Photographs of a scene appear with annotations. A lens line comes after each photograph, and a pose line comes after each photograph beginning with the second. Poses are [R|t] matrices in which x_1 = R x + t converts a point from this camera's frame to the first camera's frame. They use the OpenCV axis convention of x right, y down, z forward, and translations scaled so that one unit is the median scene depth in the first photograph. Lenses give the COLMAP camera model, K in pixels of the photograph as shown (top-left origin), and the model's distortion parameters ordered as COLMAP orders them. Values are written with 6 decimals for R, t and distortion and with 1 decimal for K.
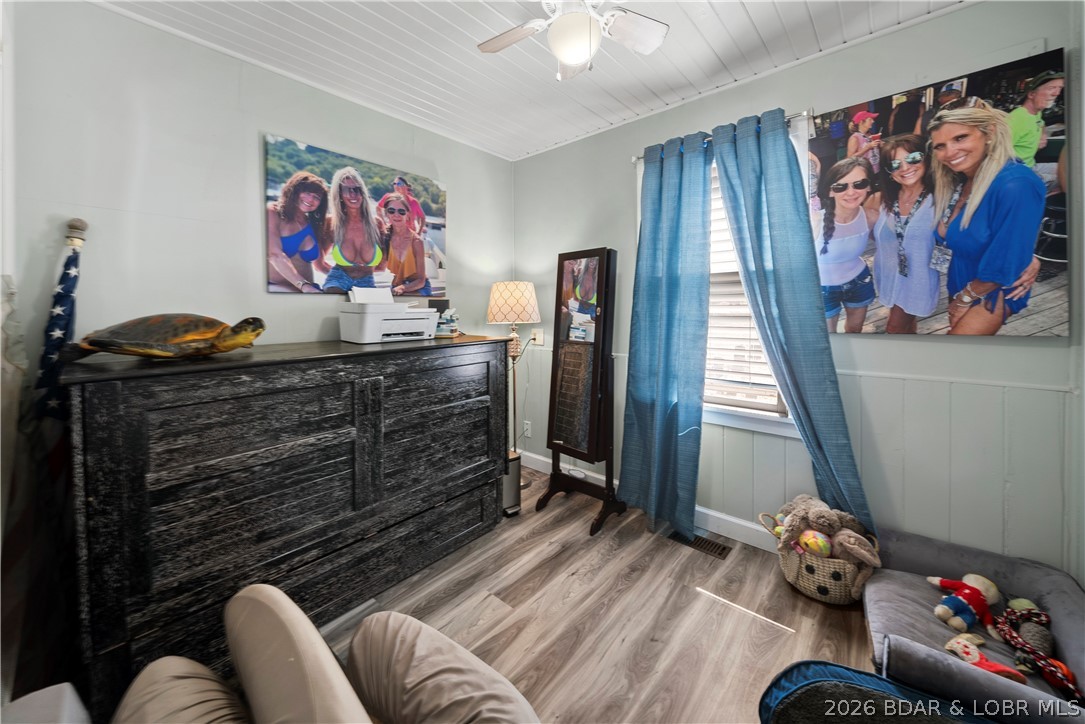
lens RADIAL K [[387.1, 0, 544.3], [0, 387.1, 357.7], [0, 0, 1]] dist [-0.000710, -0.002785]
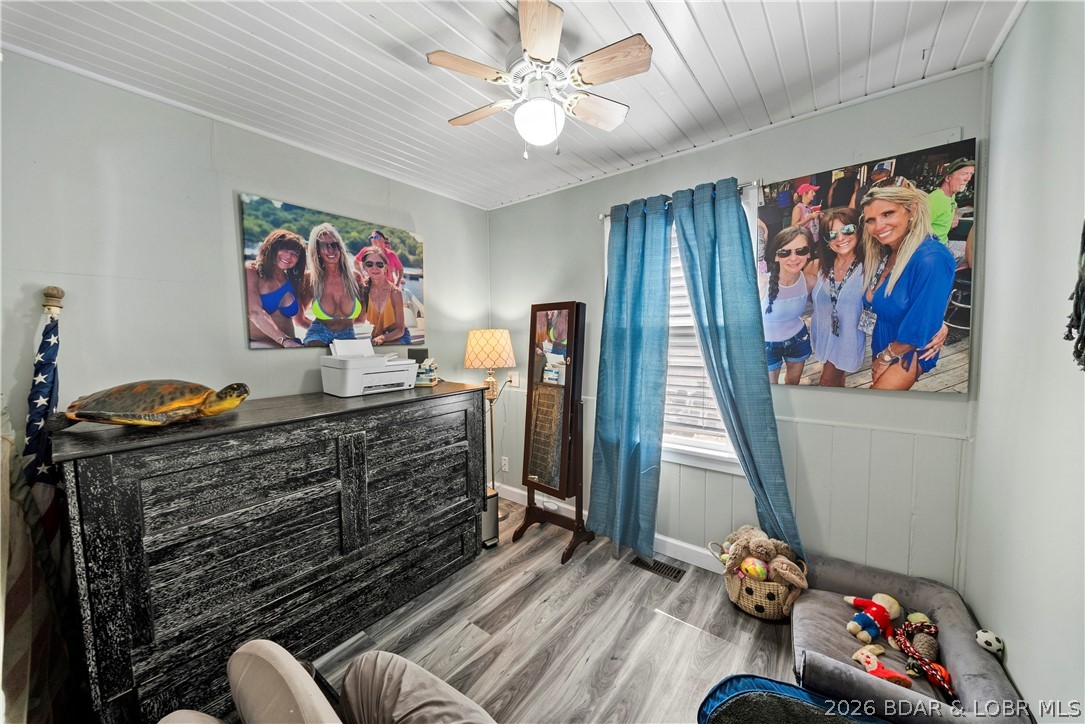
lens RADIAL K [[387.1, 0, 553.8], [0, 387.1, 365.1], [0, 0, 1]] dist [-0.000710, -0.002785]
pose [[0.998586, -0.008218, 0.052516, 0.049206], [0.005508, 0.998656, 0.051536, -0.190231], [-0.052869, -0.051174, 0.997289, -0.087805]]
